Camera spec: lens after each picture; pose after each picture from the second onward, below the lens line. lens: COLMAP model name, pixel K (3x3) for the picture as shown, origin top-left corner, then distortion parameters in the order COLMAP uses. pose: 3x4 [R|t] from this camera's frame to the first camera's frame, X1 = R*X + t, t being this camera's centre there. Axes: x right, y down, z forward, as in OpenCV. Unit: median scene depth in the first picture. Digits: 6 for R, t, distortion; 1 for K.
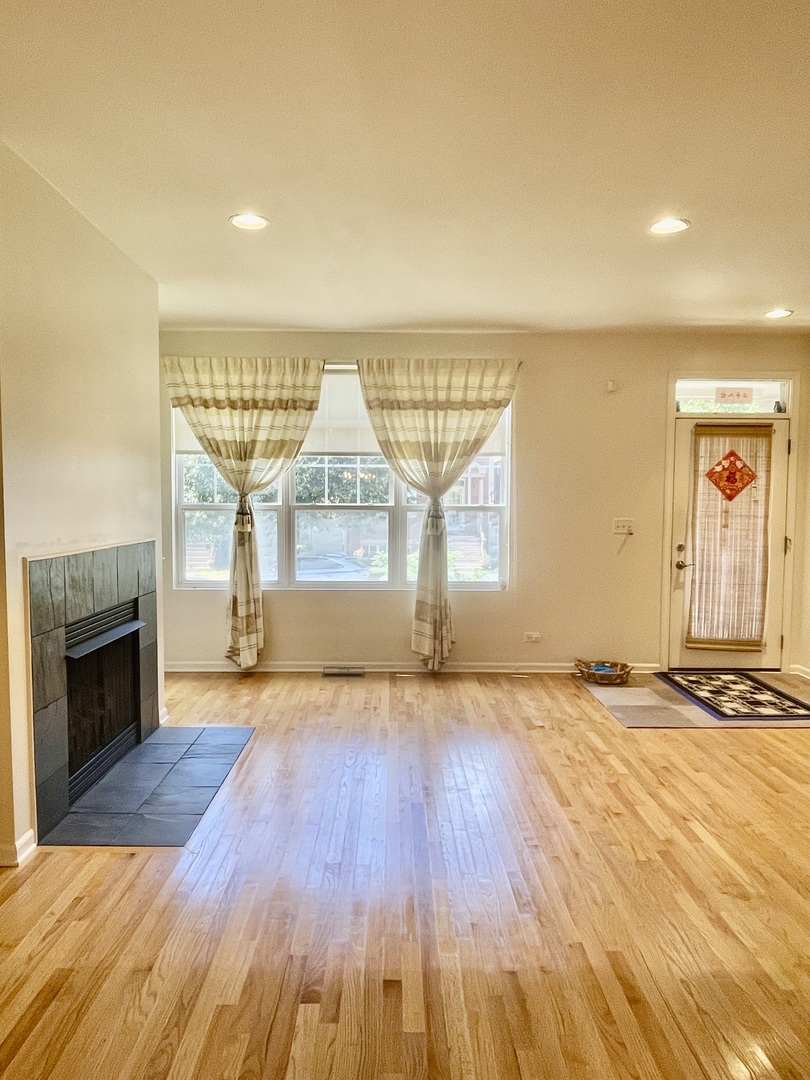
lens RADIAL K [[715.8, 0, 404.4], [0, 715.8, 543.3], [0, 0, 1]] dist [-0.010267, -0.020101]
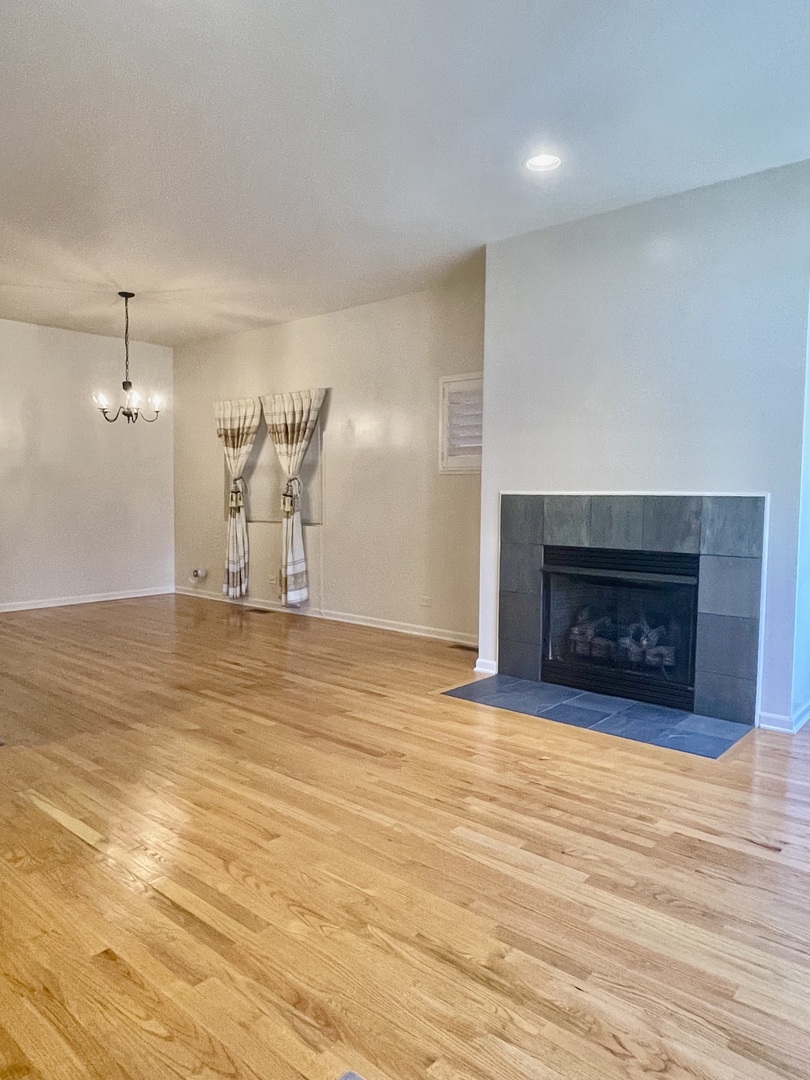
lens RADIAL K [[715.8, 0, 404.1], [0, 715.8, 541.5], [0, 0, 1]] dist [-0.010267, -0.020101]
pose [[-0.657747, 0.037918, -0.752284, 0.429731], [-0.057216, 0.993332, 0.100093, -0.010095], [0.751063, 0.108879, -0.651191, 0.982260]]
